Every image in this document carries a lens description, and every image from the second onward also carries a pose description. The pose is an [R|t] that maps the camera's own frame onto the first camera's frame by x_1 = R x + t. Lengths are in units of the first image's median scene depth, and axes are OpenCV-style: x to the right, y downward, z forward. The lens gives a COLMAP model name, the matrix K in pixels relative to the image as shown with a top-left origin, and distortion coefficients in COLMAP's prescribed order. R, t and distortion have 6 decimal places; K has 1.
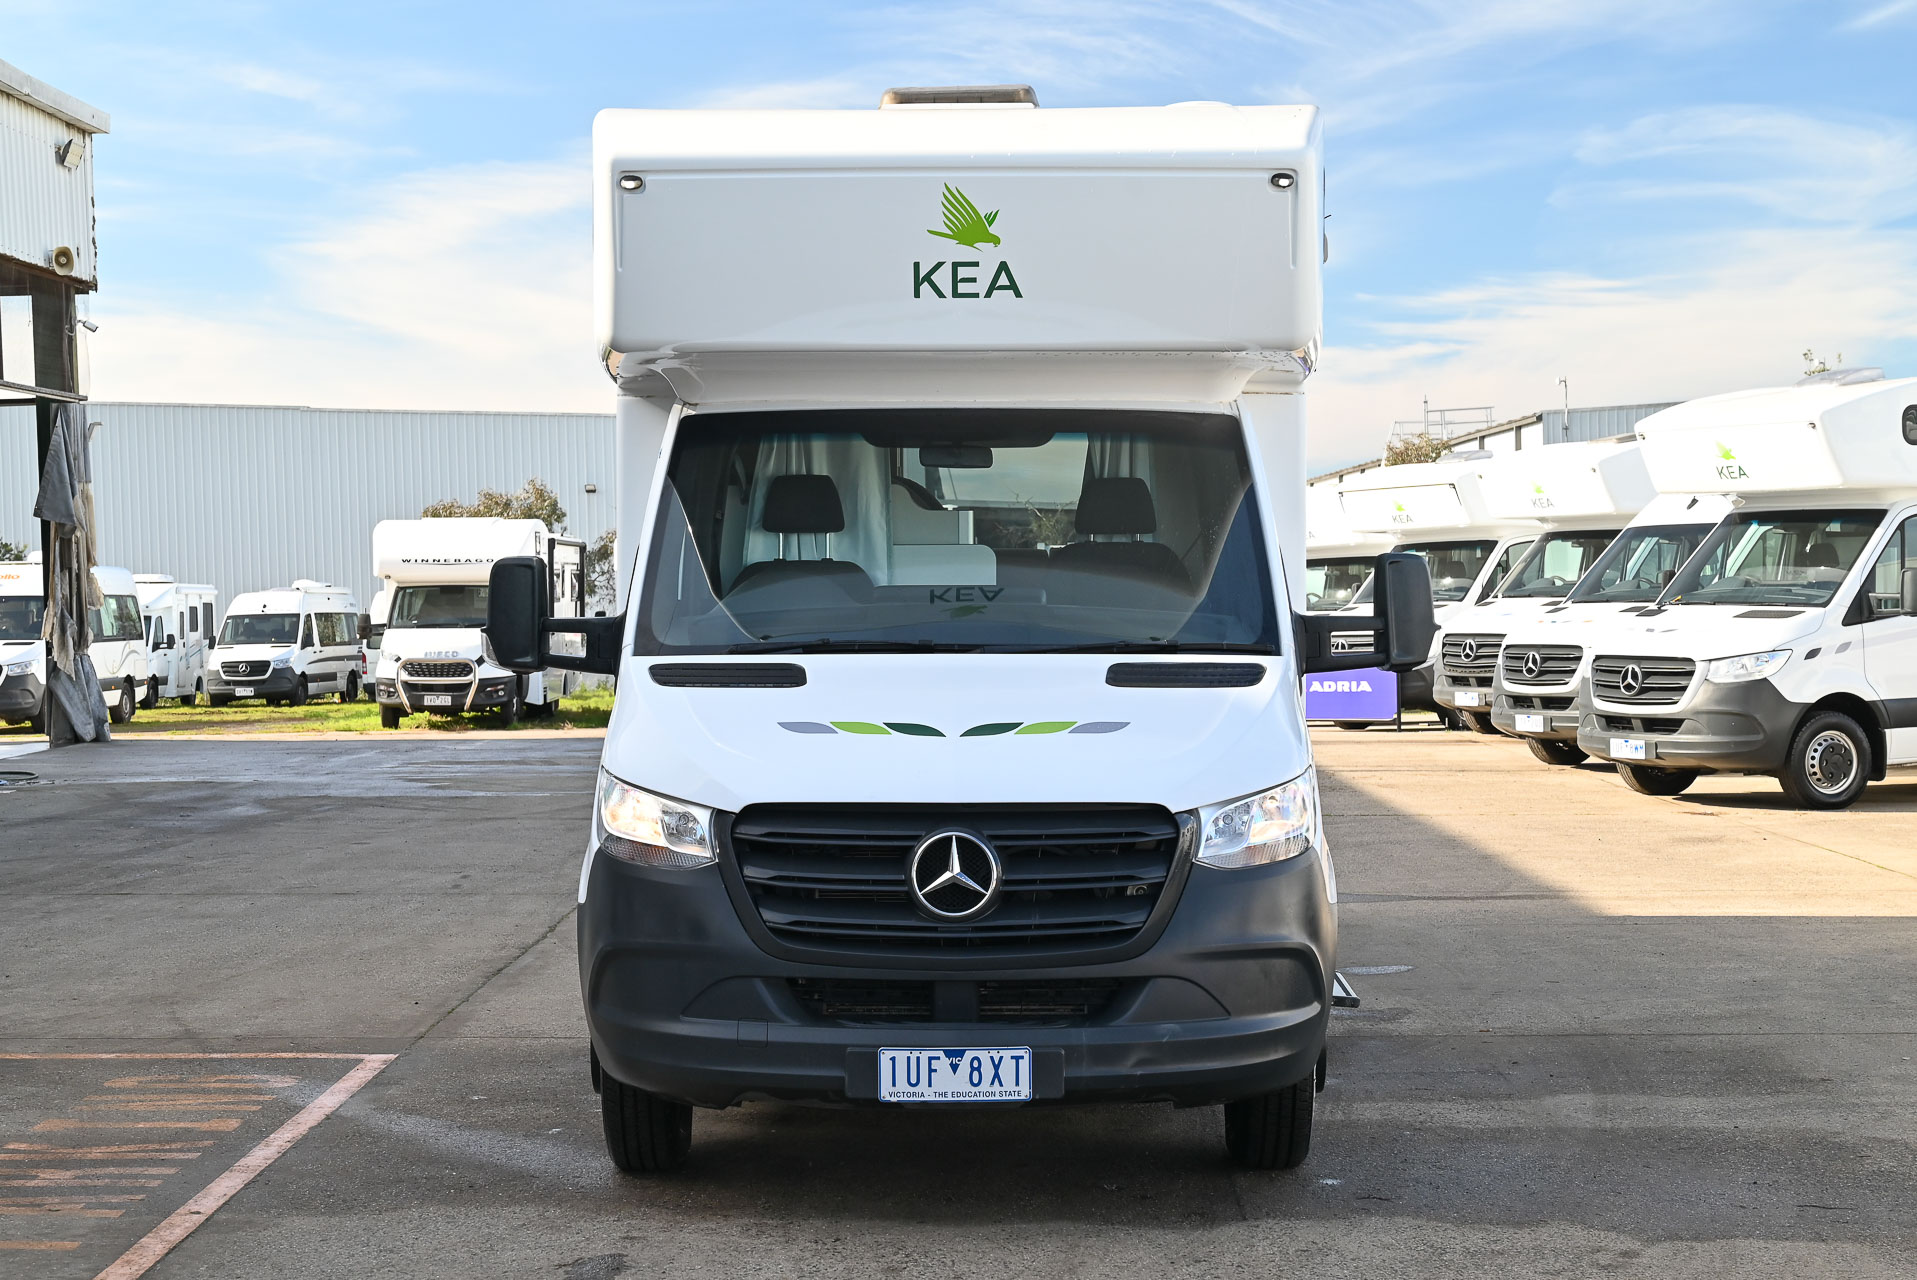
lens RADIAL K [[3090.2, 0, 956.7], [0, 3090.2, 669.5], [0, 0, 1]] dist [-0.009349, 0.013154]
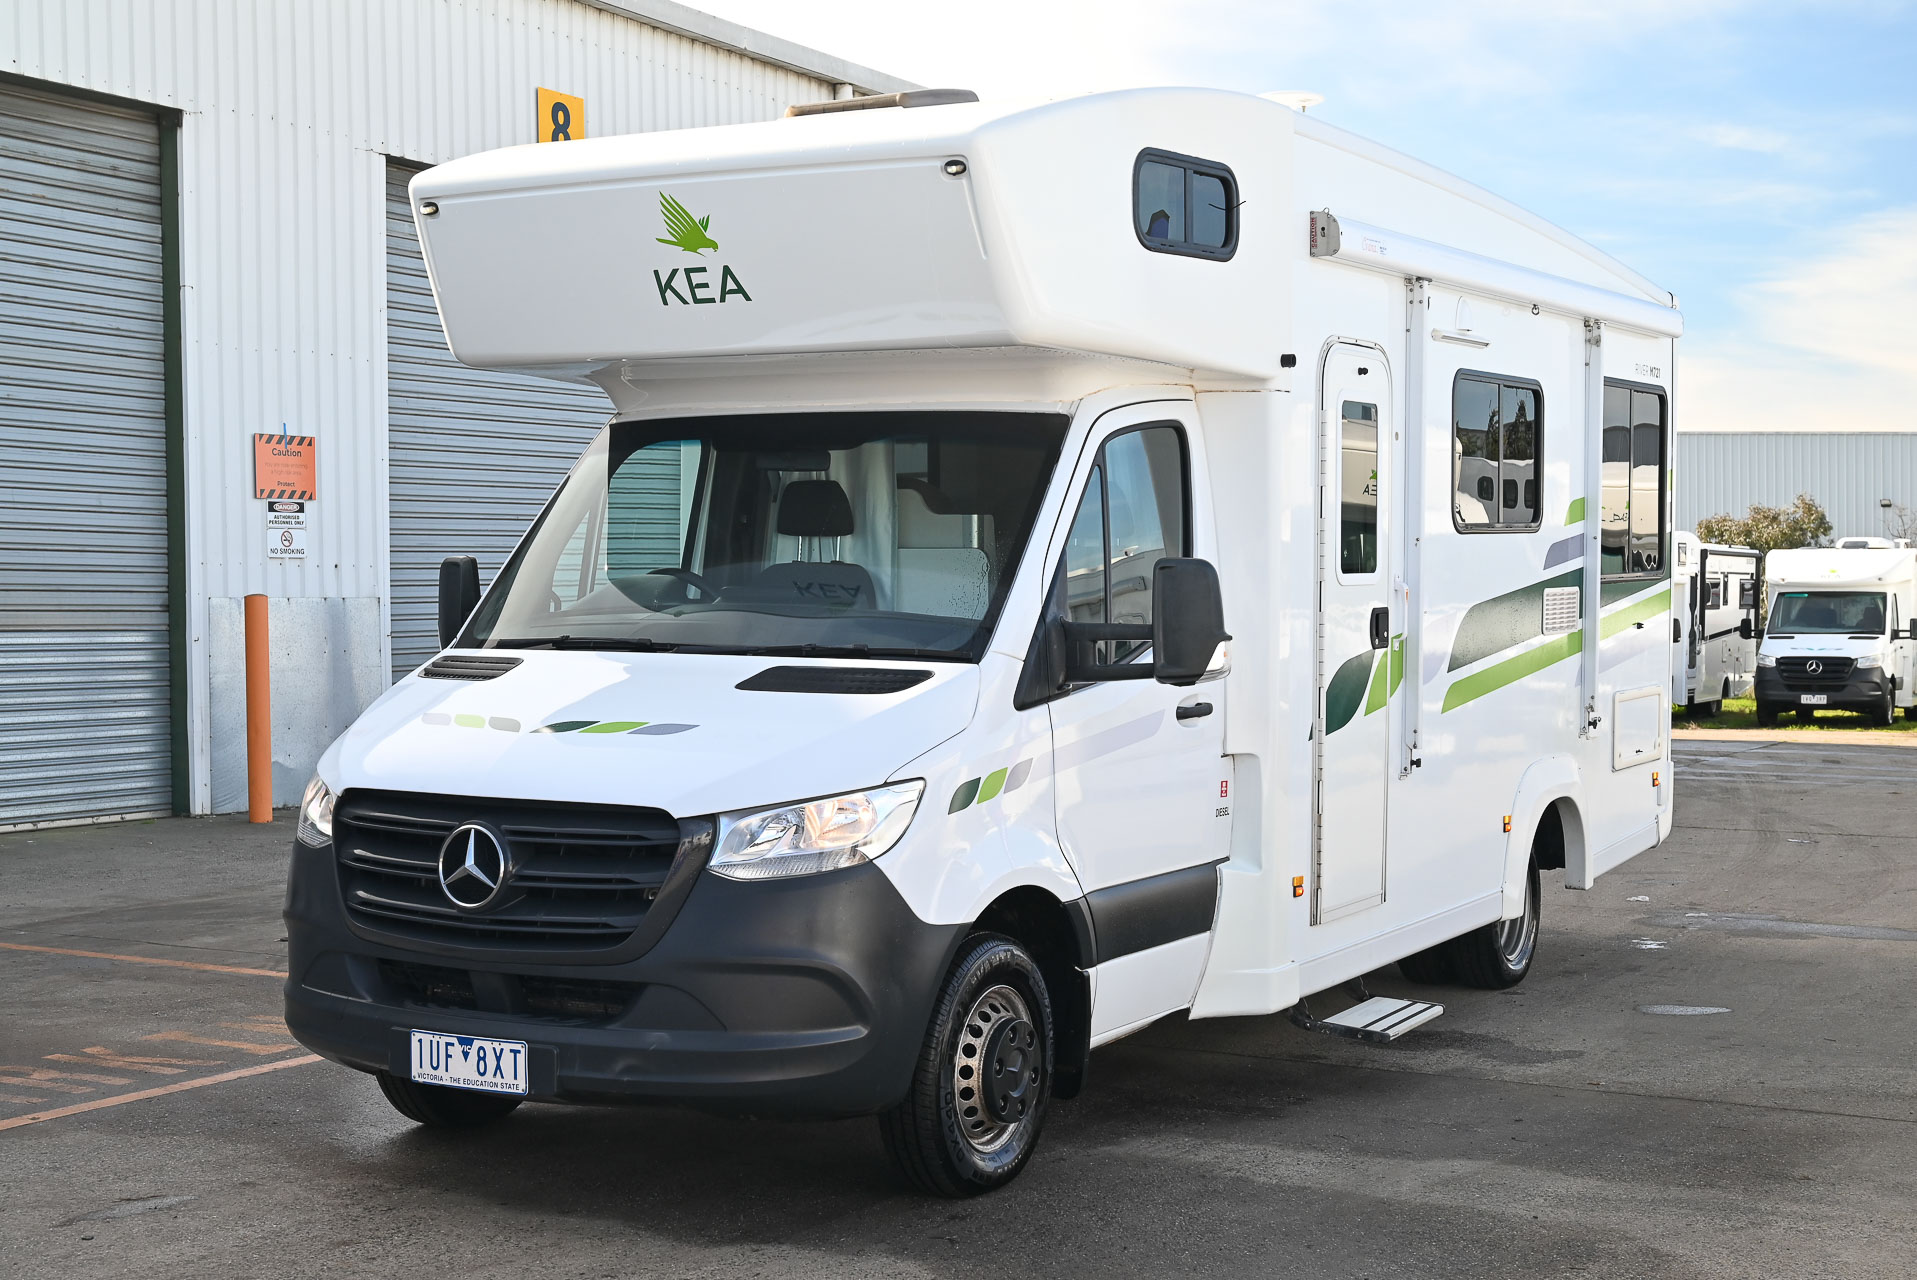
lens RADIAL K [[2718.4, 0, 890.8], [0, 2718.4, 661.1], [0, 0, 1]] dist [-0.001574, 0.021238]
pose [[0.865480, 0.026295, -0.500253, 0.546175], [-0.026979, 0.999619, 0.005868, -0.010350], [0.500217, 0.008417, 0.865859, 0.278252]]
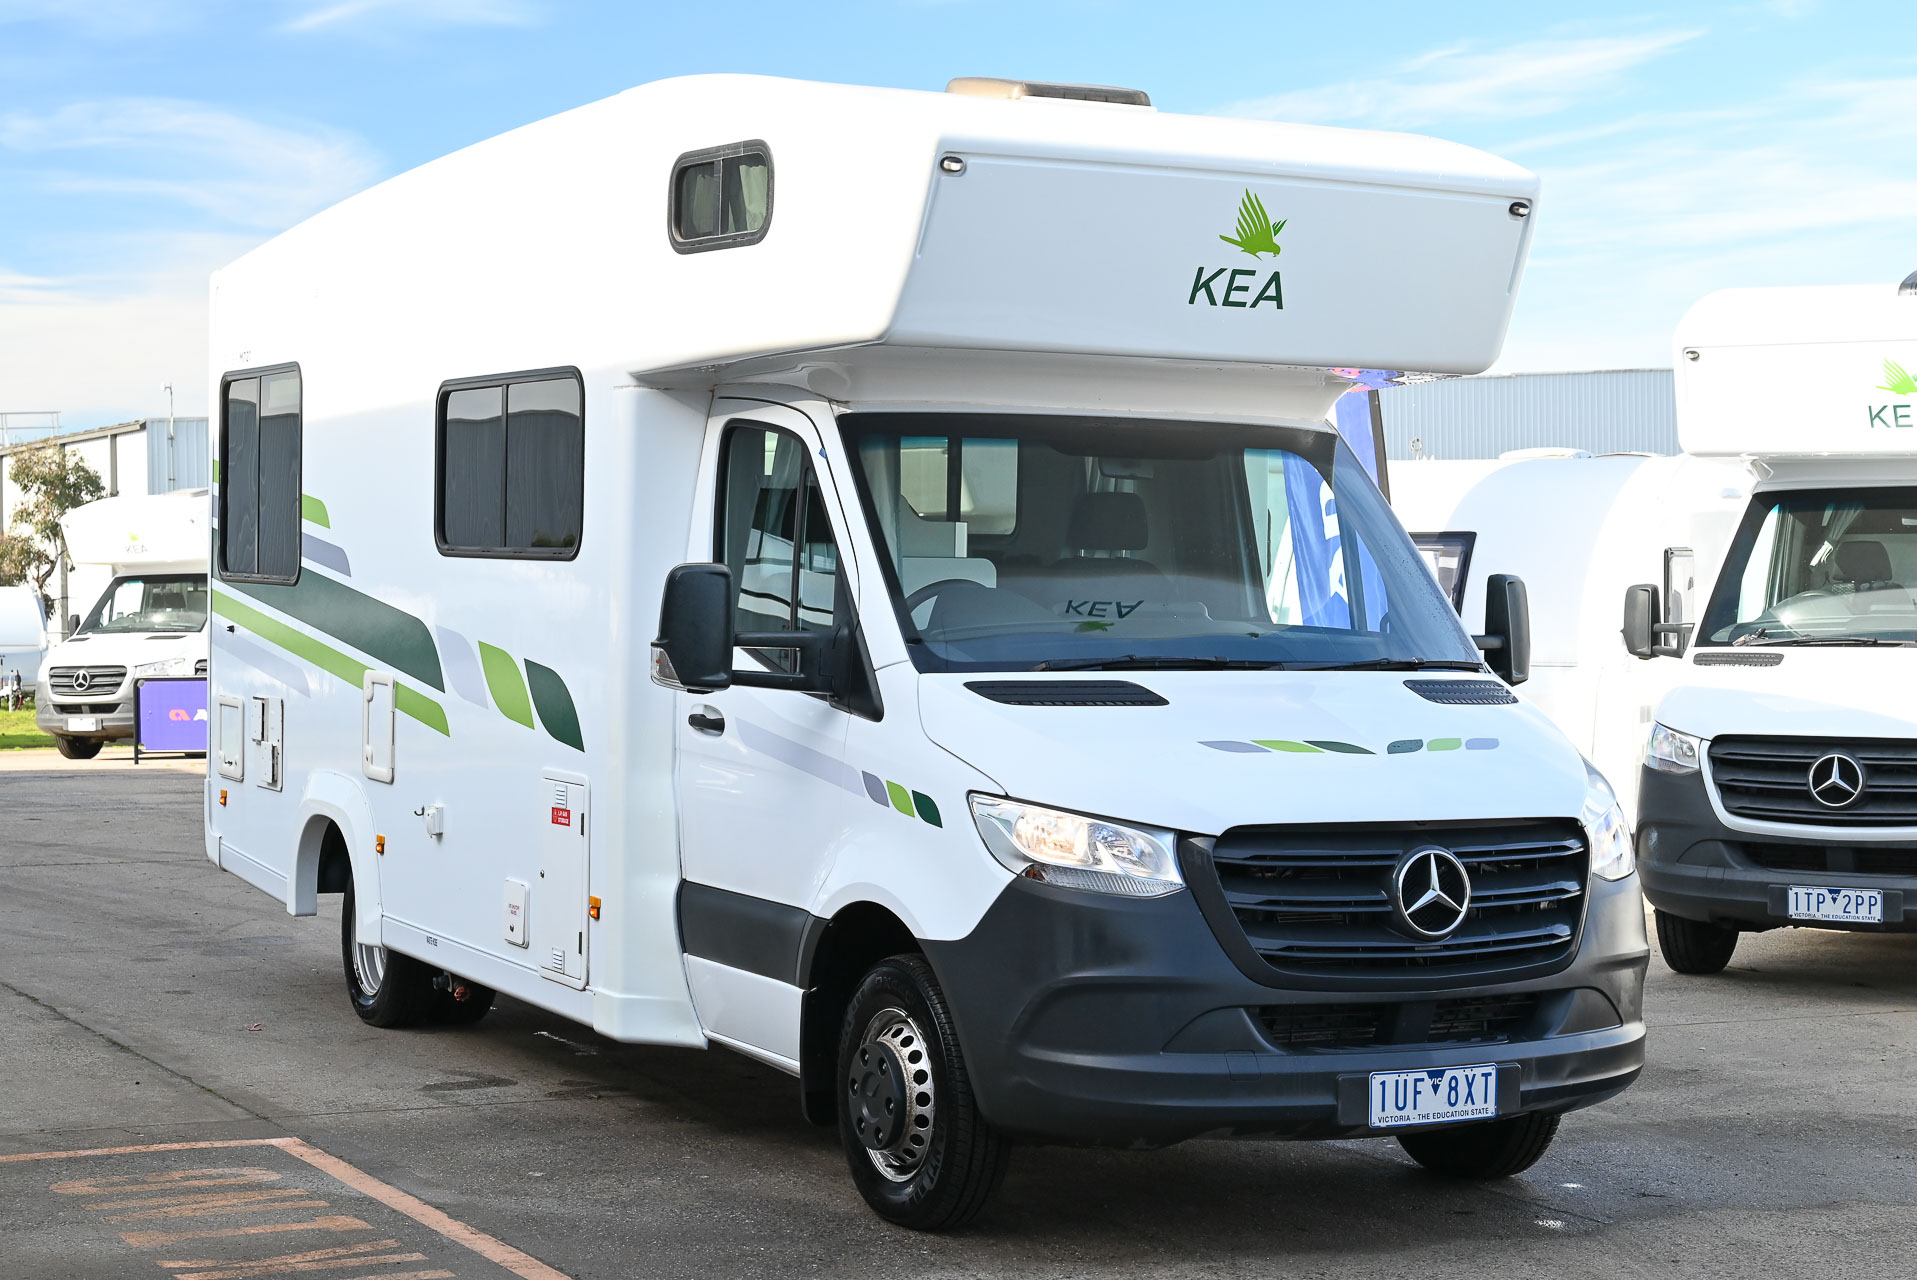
lens RADIAL K [[3293.9, 0, 958.5], [0, 3293.9, 640.0], [0, 0, 1]] dist [0.008725, 0.003046]
pose [[0.882917, 0.006075, 0.469490, -0.606808], [0.002243, 0.999850, -0.017155, 0.003007], [-0.469524, 0.016199, 0.882771, 0.133172]]
